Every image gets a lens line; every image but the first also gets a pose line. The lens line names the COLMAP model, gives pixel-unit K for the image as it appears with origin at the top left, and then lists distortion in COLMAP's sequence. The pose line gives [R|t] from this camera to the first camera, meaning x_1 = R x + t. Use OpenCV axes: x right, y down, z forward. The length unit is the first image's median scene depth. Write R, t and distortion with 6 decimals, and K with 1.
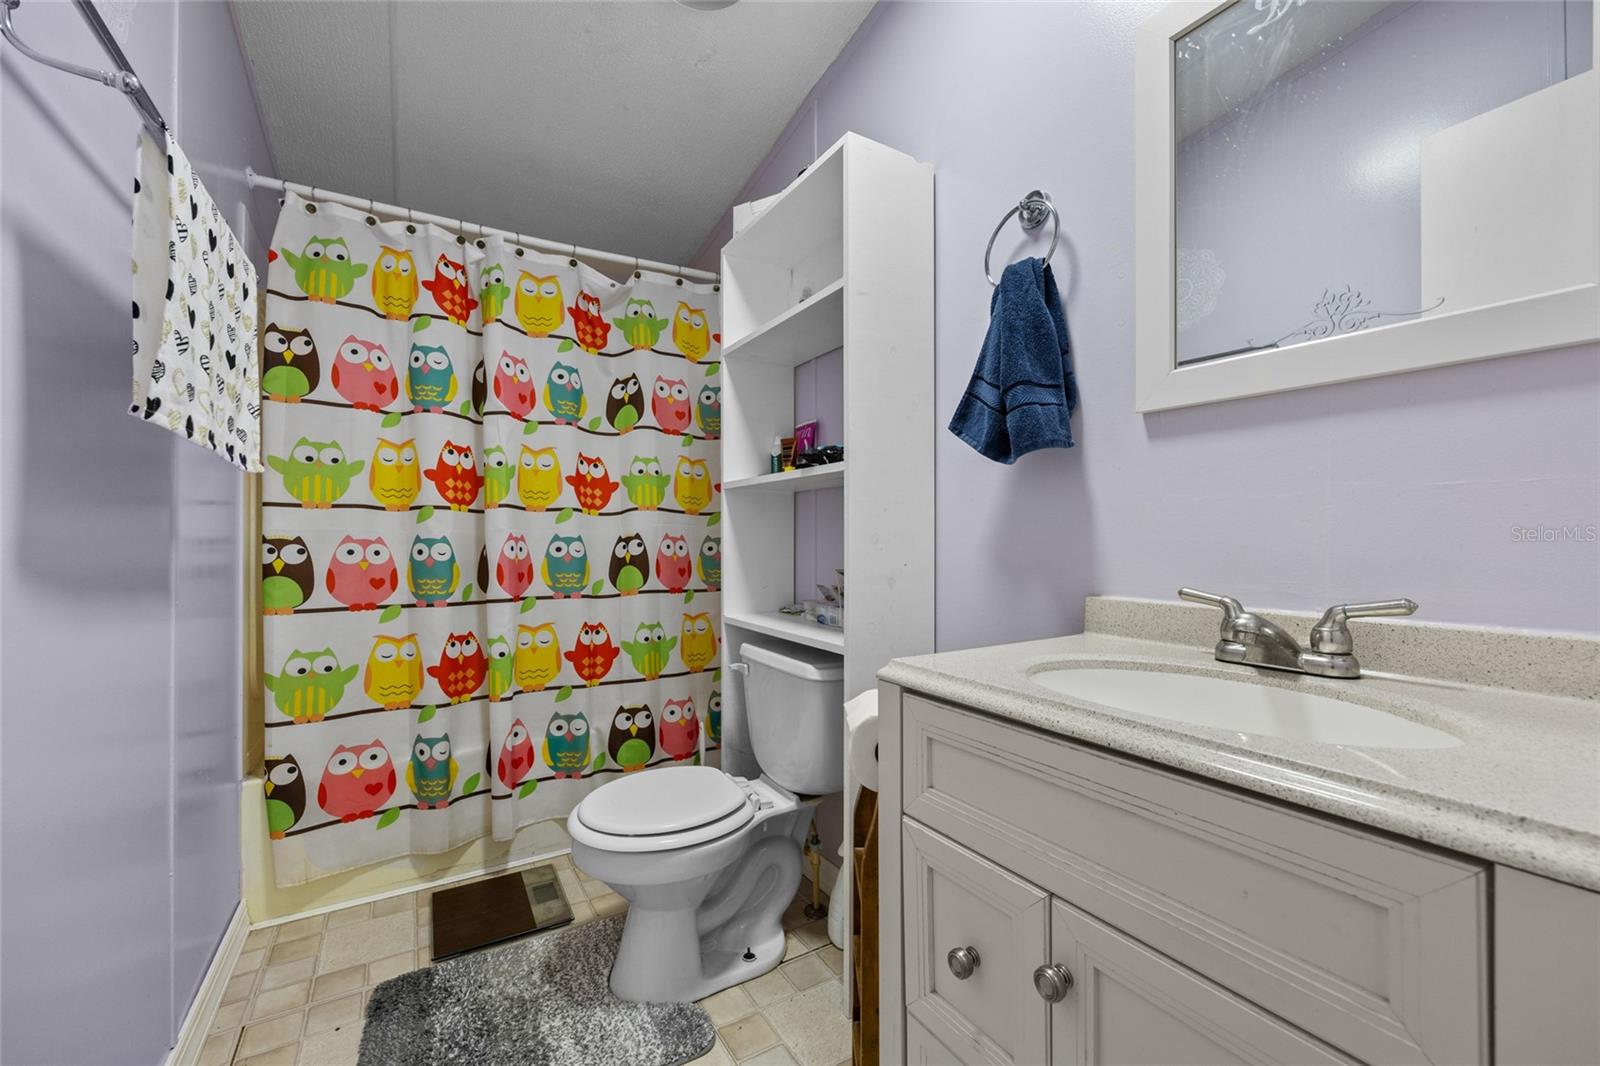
lens RADIAL K [[650.7, 0, 807.2], [0, 650.7, 534.2], [0, 0, 1]] dist [0.000666, -0.000577]
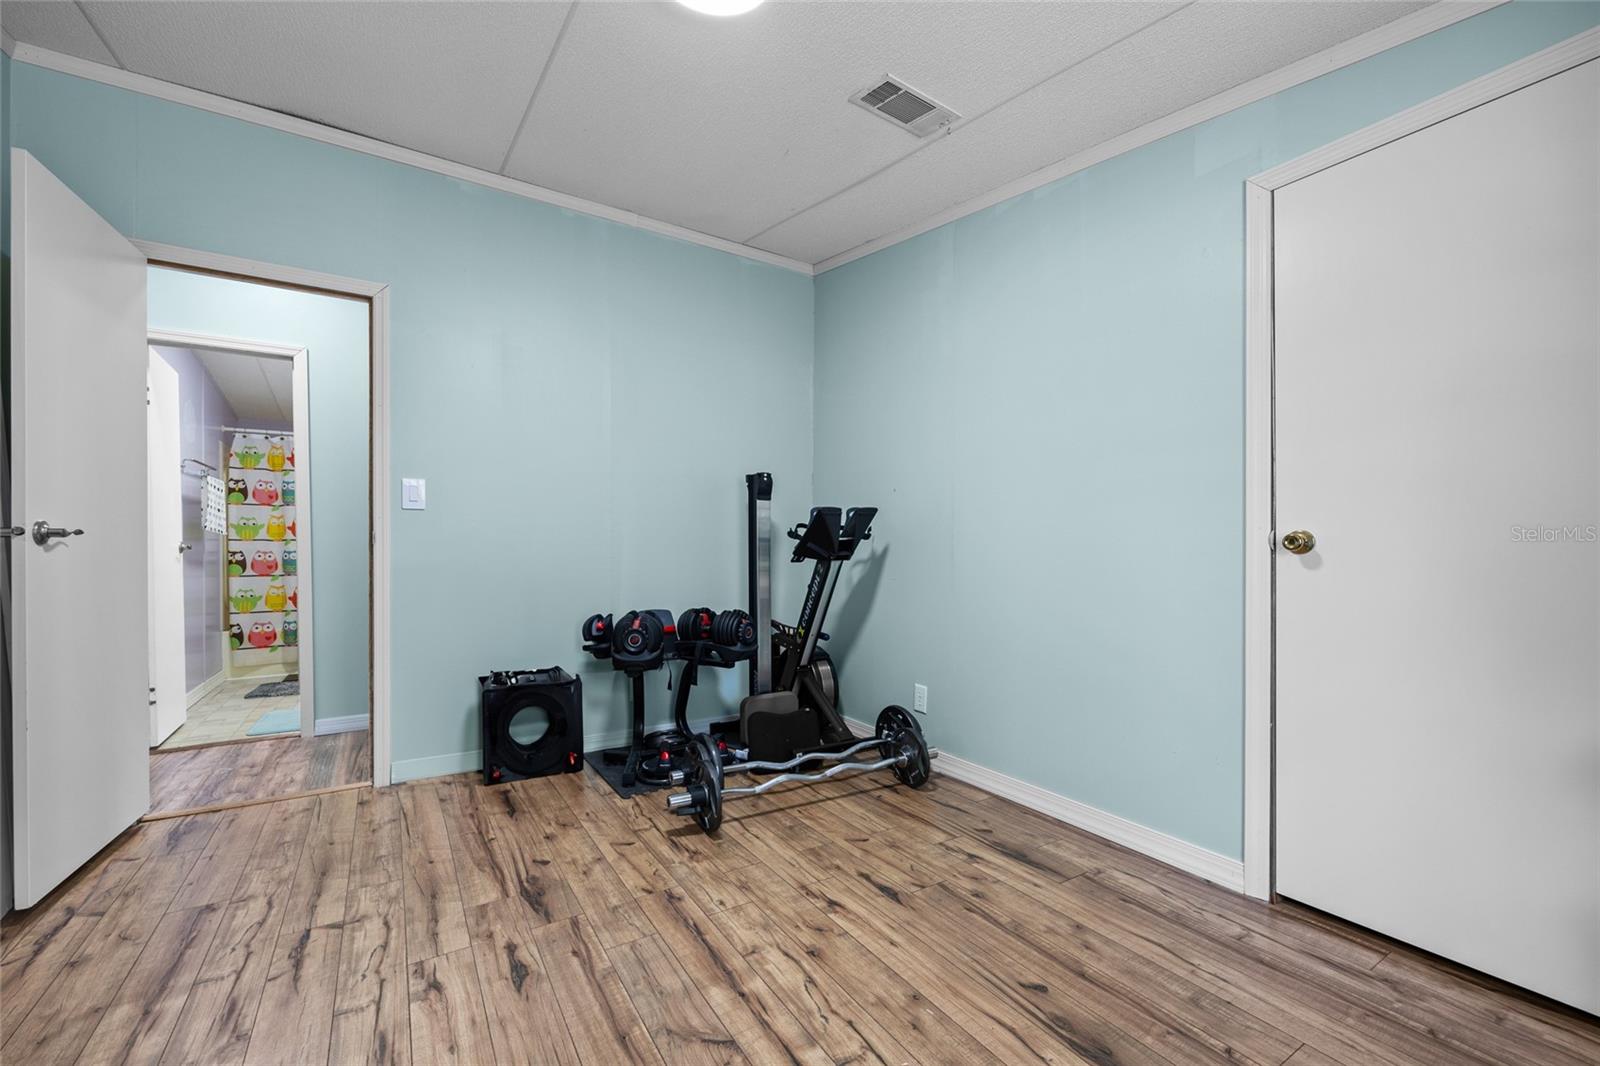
lens RADIAL K [[650.7, 0, 793.6], [0, 650.7, 548.6], [0, 0, 1]] dist [0.000666, -0.000577]
pose [[0.999914, 0.000545, 0.013110, 1.656934], [-0.000685, 0.999943, 0.010660, -0.038625], [-0.013103, -0.010668, 0.999857, -1.949086]]
